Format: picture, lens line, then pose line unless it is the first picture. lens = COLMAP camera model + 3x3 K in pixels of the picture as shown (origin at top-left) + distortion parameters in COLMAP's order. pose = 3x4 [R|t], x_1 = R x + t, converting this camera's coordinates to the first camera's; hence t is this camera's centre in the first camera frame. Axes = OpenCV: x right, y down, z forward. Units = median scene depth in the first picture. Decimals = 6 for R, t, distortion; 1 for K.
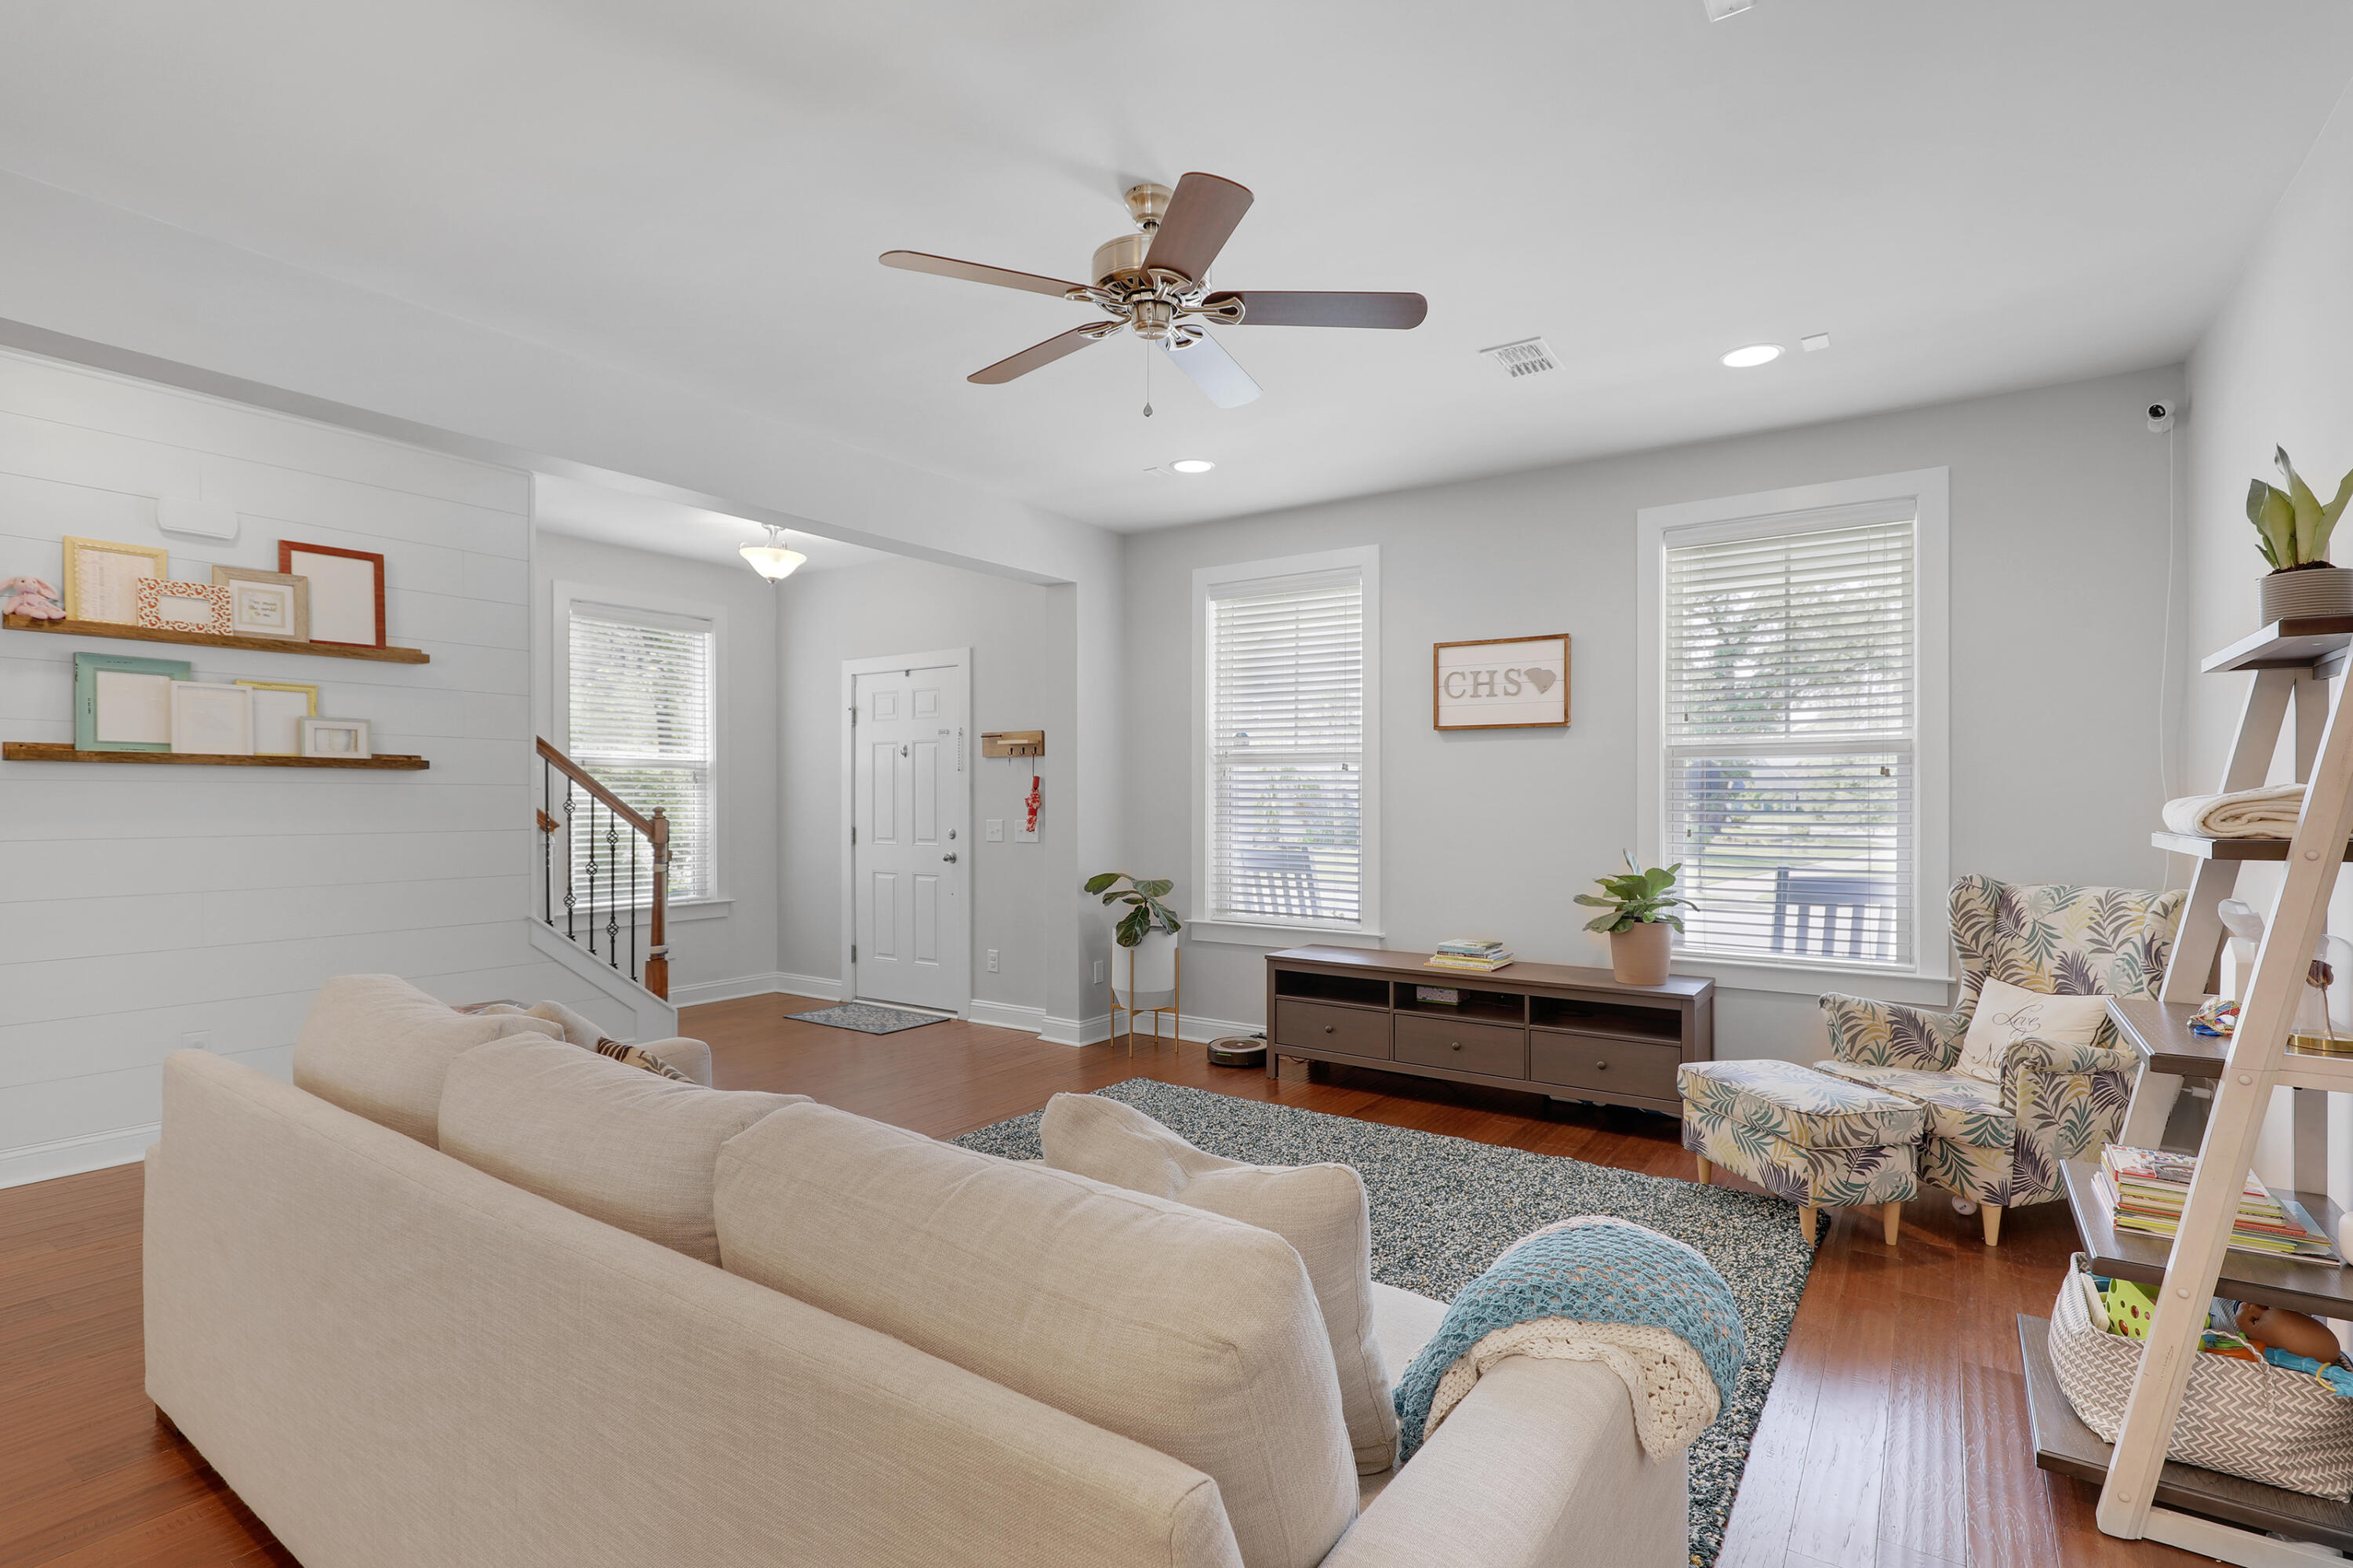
lens RADIAL K [[1081.0, 0, 1184.1], [0, 1081.0, 797.8], [0, 0, 1]] dist [0.015119, -0.003277]
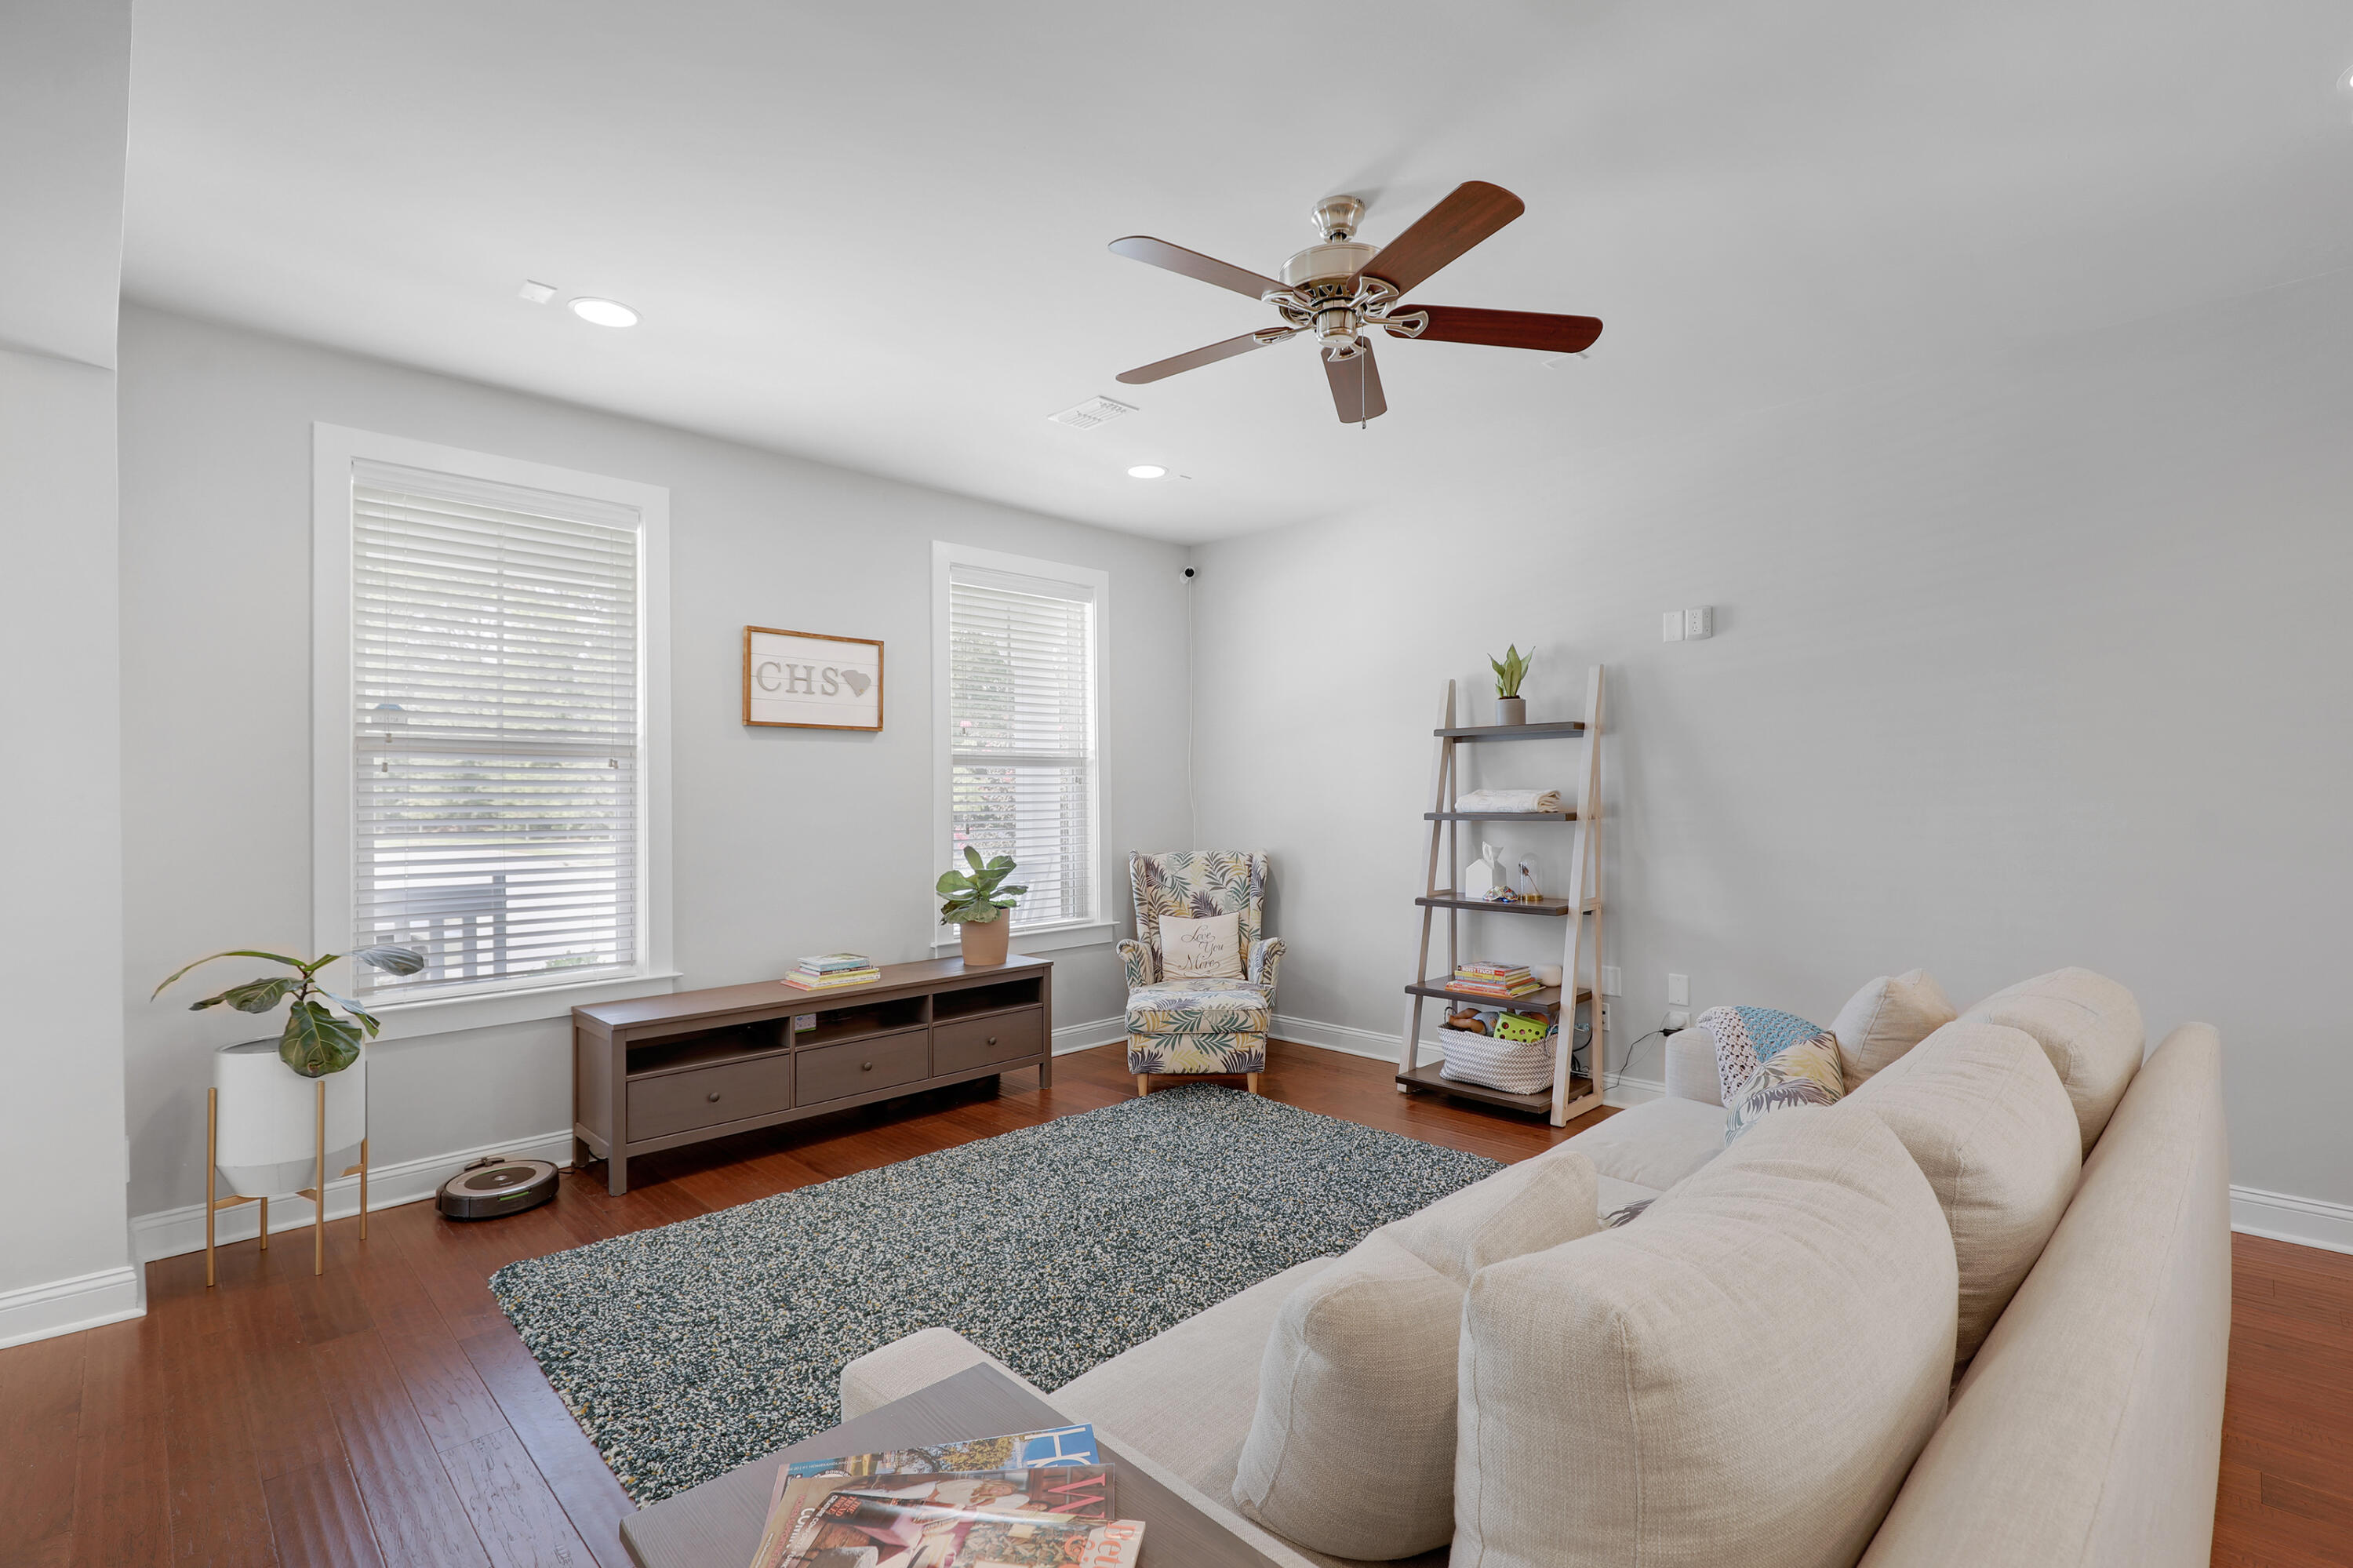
lens RADIAL K [[1081.0, 0, 1175.7], [0, 1081.0, 788.0], [0, 0, 1]] dist [0.015119, -0.003277]
pose [[0.196571, 0.003095, 0.980485, -0.625827], [0.007536, 0.999961, -0.004668, -0.006272], [-0.980461, 0.008307, 0.196540, 0.556798]]
